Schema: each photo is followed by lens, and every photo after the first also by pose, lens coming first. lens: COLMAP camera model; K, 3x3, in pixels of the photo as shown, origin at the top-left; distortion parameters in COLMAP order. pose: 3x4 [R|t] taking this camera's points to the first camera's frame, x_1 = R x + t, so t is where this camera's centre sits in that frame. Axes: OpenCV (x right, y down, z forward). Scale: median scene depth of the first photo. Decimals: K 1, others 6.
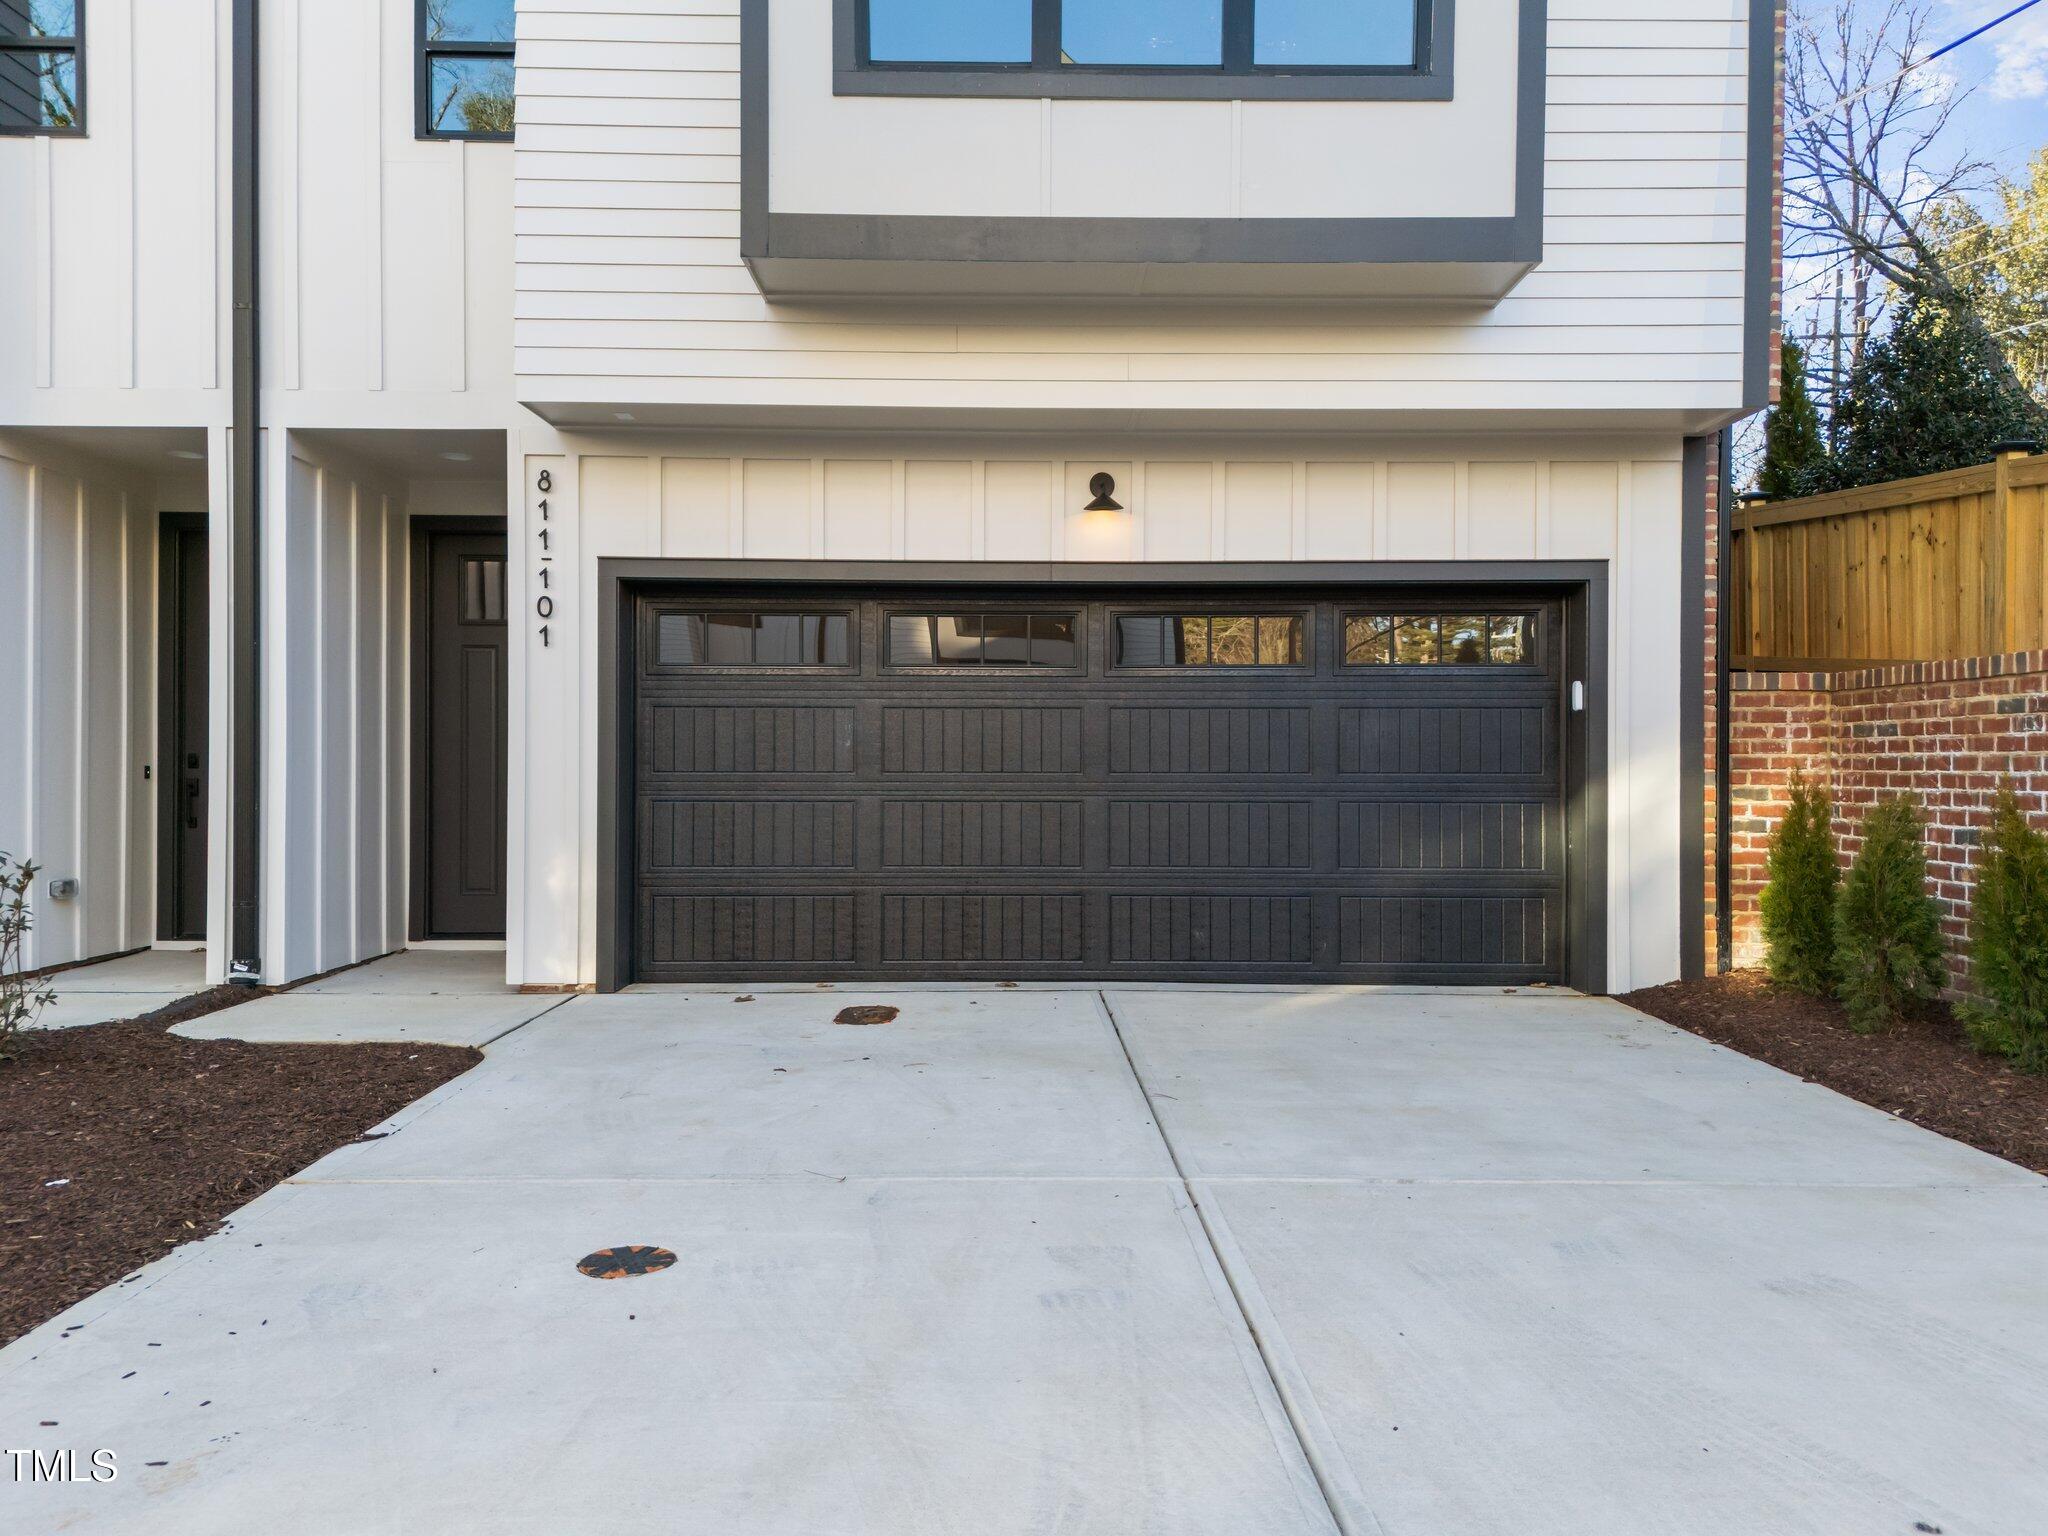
lens RADIAL K [[1572.7, 0, 1036.1], [0, 1572.7, 738.8], [0, 0, 1]] dist [0.029403, 0.002378]
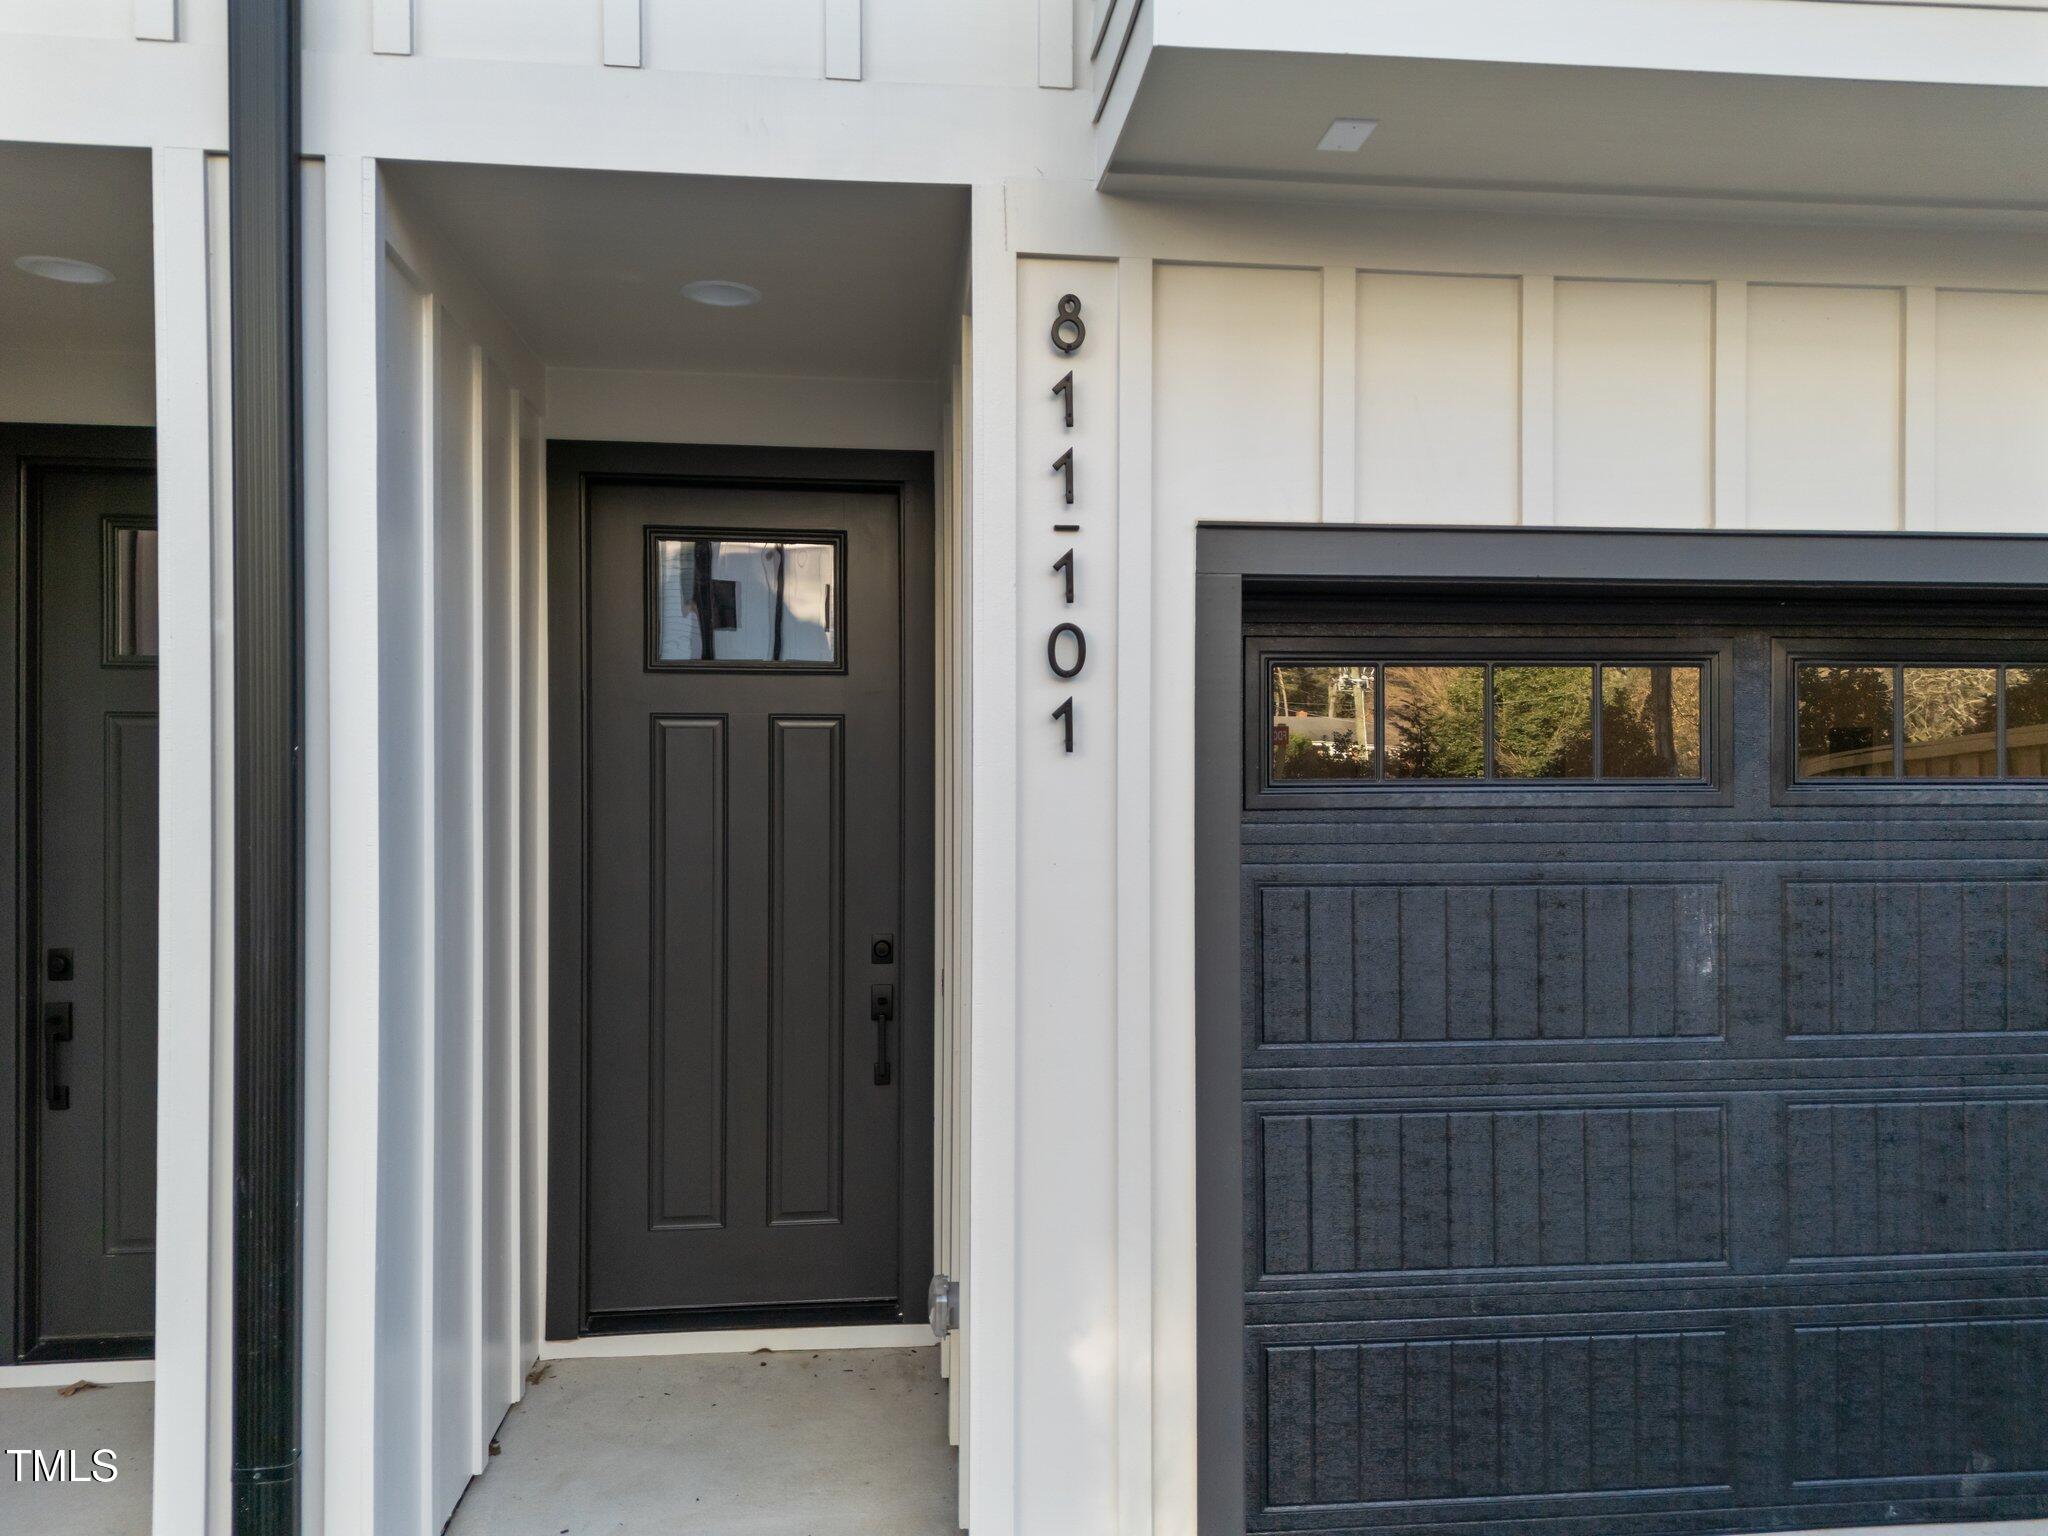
lens RADIAL K [[1569.0, 0, 1024.0], [0, 1569.0, 768.0], [0, 0, 1]] dist [0.092582, -0.106761]
pose [[0.994814, -0.006521, 0.101504, -0.359522], [0.004650, 0.999815, 0.018659, -0.061815], [-0.101607, -0.018090, 0.994660, 0.611089]]
